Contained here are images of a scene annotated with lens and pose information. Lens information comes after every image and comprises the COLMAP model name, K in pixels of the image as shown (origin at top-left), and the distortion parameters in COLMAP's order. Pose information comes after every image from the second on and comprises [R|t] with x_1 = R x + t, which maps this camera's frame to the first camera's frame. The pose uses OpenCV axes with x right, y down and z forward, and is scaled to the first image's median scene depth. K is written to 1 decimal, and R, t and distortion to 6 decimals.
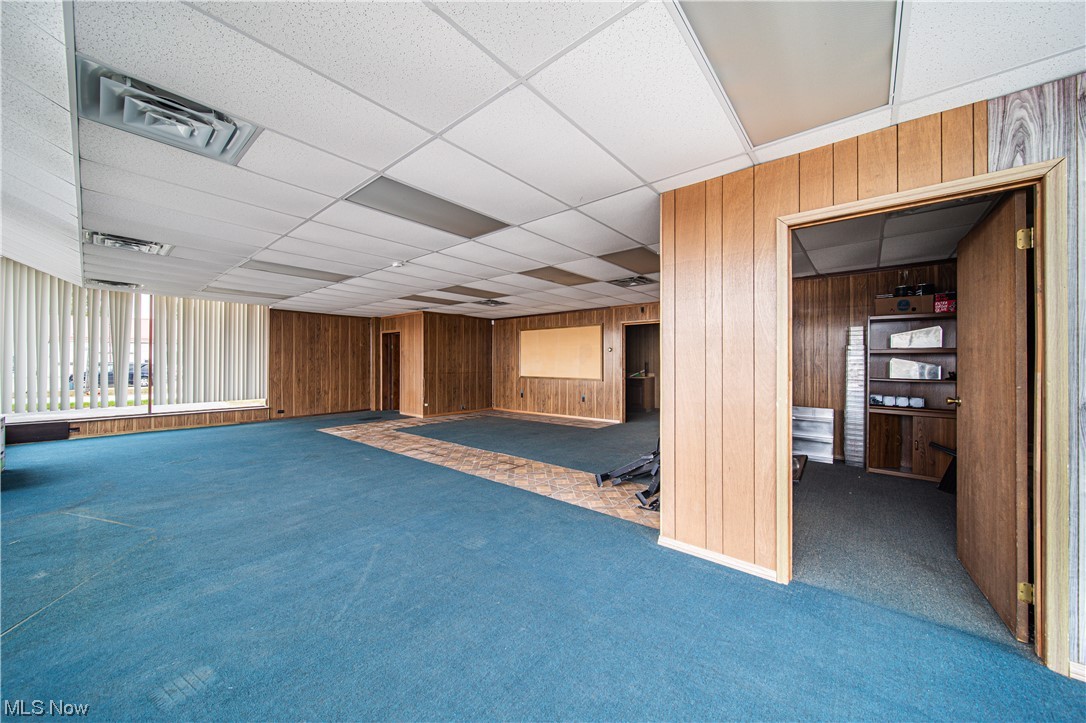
lens RADIAL K [[379.5, 0, 542.3], [0, 379.5, 357.3], [0, 0, 1]] dist [-0.002258, -0.000360]
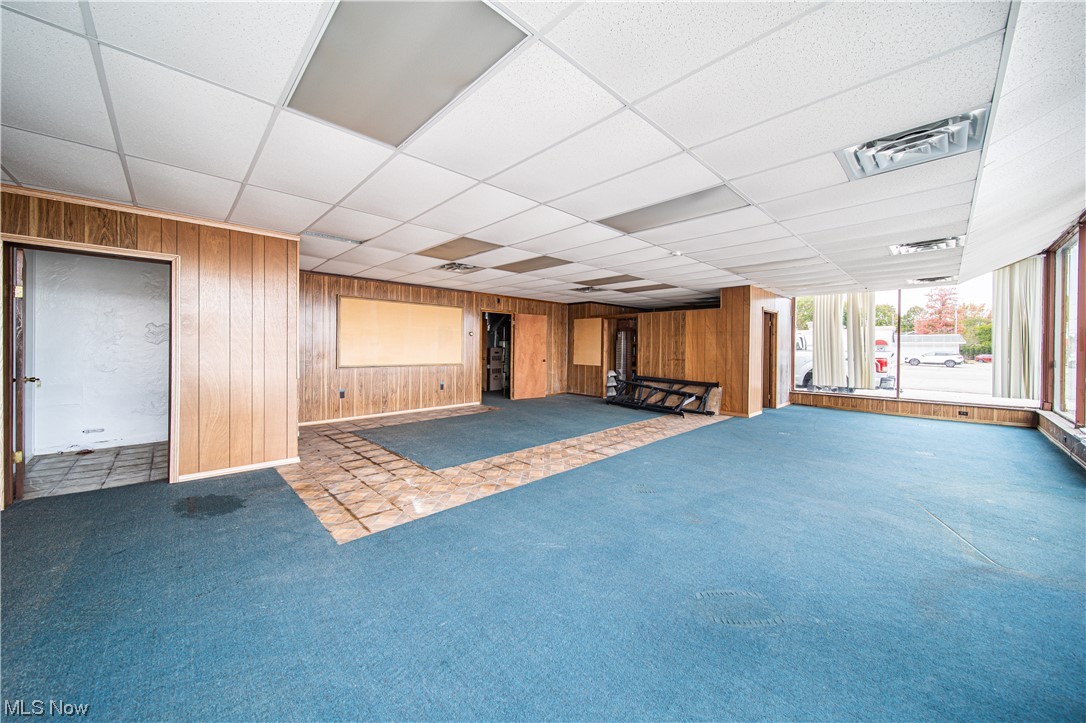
lens RADIAL K [[379.5, 0, 542.3], [0, 379.5, 357.3], [0, 0, 1]] dist [-0.002258, -0.000360]
pose [[0.116159, -0.027096, 0.992861, -0.788350], [-0.027225, 0.999165, 0.030453, 0.005651], [-0.992857, -0.030568, 0.115324, 0.679779]]
